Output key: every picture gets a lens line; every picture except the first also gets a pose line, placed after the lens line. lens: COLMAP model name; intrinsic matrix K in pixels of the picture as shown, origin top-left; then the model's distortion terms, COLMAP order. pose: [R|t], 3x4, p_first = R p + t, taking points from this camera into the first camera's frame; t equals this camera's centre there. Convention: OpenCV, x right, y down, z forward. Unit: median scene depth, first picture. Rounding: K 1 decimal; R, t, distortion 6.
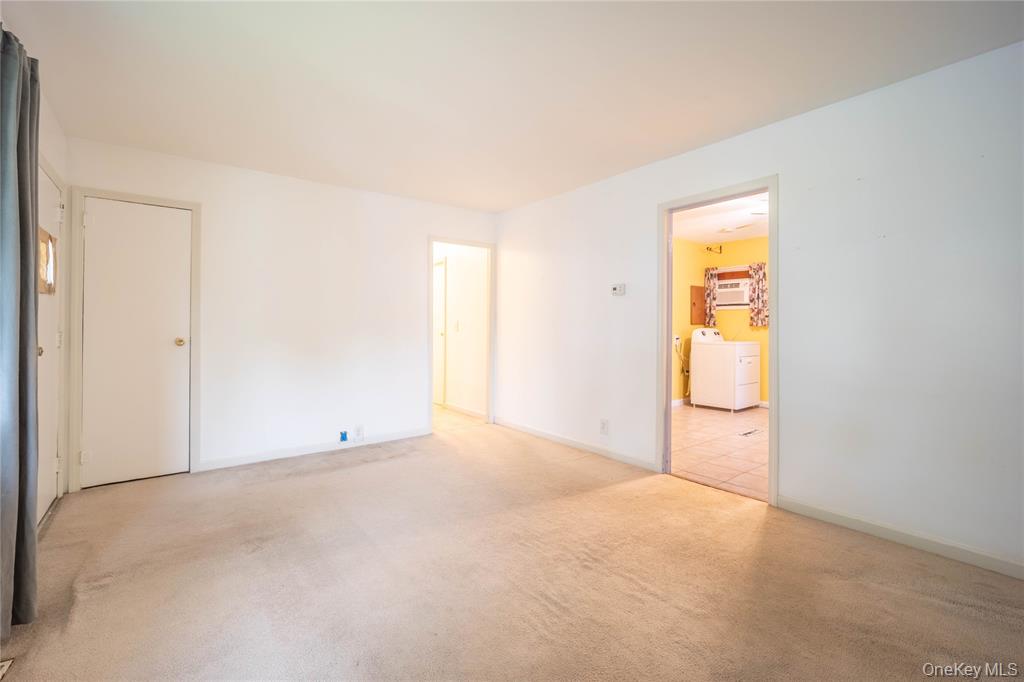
lens RADIAL K [[448.5, 0, 515.8], [0, 448.5, 333.3], [0, 0, 1]] dist [-0.009708, 0.002418]
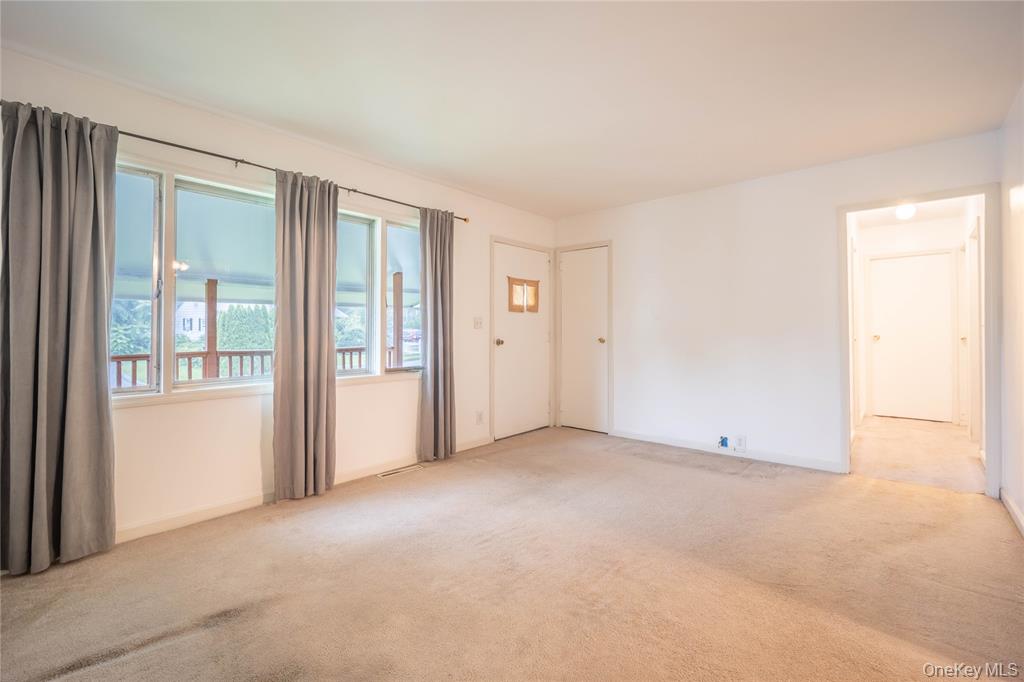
lens RADIAL K [[448.5, 0, 514.9], [0, 448.5, 333.9], [0, 0, 1]] dist [-0.009708, 0.002418]
pose [[0.197594, 0.002478, -0.980281, 0.557976], [-0.014859, 0.999889, -0.000468, 0.003544], [0.980171, 0.014659, 0.197609, 0.419219]]
